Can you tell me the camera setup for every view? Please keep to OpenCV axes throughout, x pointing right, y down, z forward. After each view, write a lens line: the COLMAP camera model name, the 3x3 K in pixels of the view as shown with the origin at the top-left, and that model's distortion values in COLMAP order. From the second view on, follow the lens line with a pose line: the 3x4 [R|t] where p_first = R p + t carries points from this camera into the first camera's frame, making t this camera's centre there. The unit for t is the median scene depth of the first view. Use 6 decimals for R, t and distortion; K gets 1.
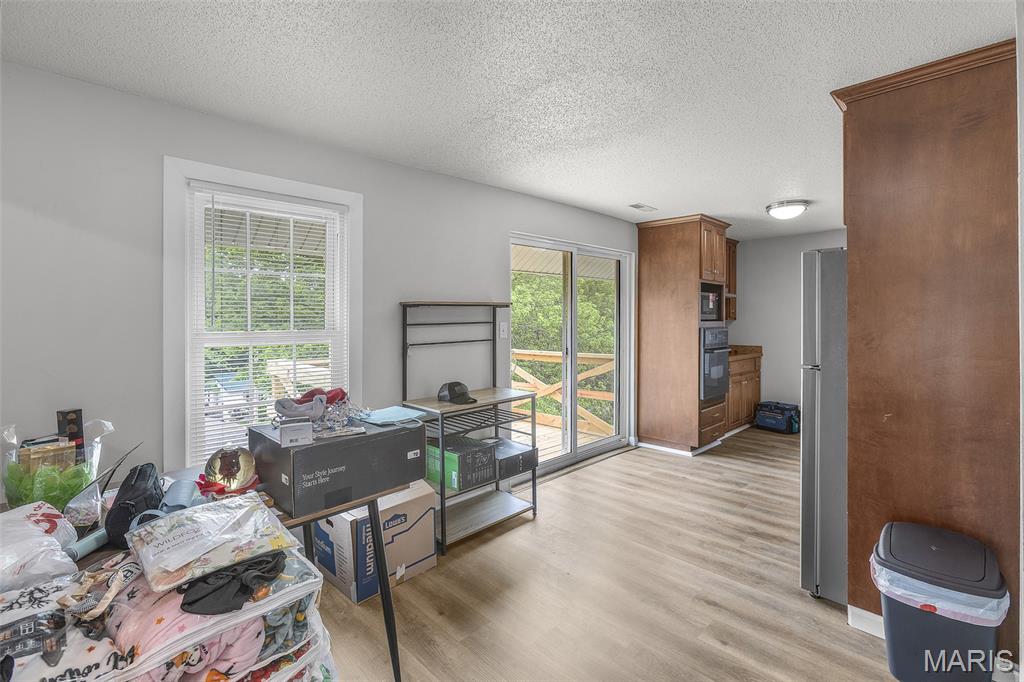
lens RADIAL K [[469.5, 0, 513.9], [0, 469.5, 318.7], [0, 0, 1]] dist [-0.022472, 0.000150]
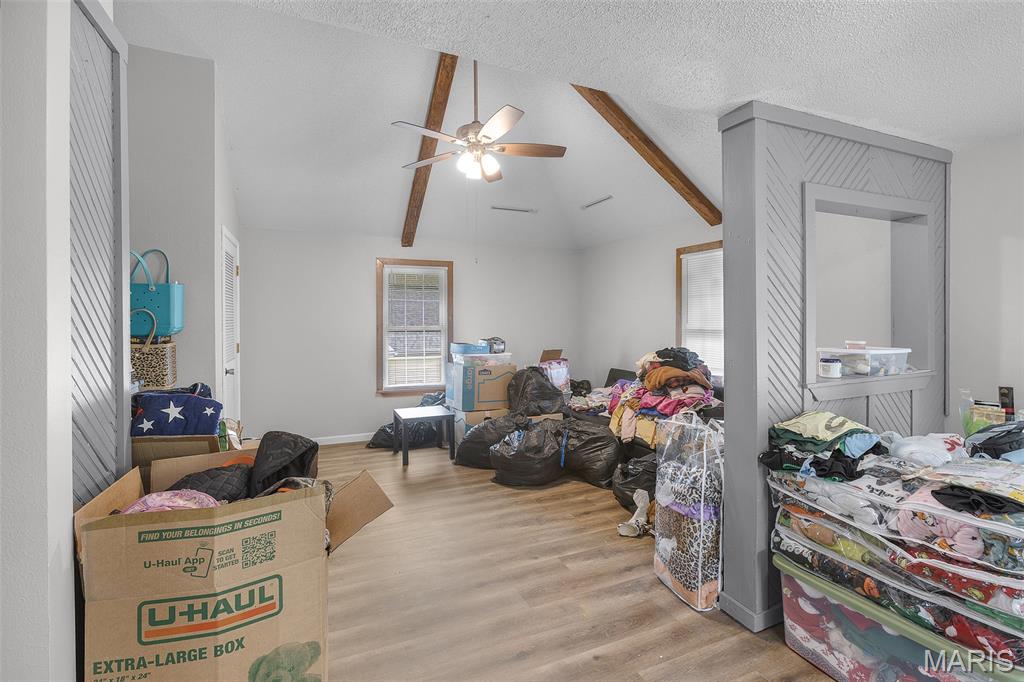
lens RADIAL K [[469.5, 0, 513.9], [0, 469.5, 318.7], [0, 0, 1]] dist [-0.022472, 0.000150]
pose [[-0.372882, 0.007881, -0.927845, 1.288686], [0.004236, 0.999968, 0.006791, -0.040897], [0.927869, -0.001398, -0.372903, 0.159613]]
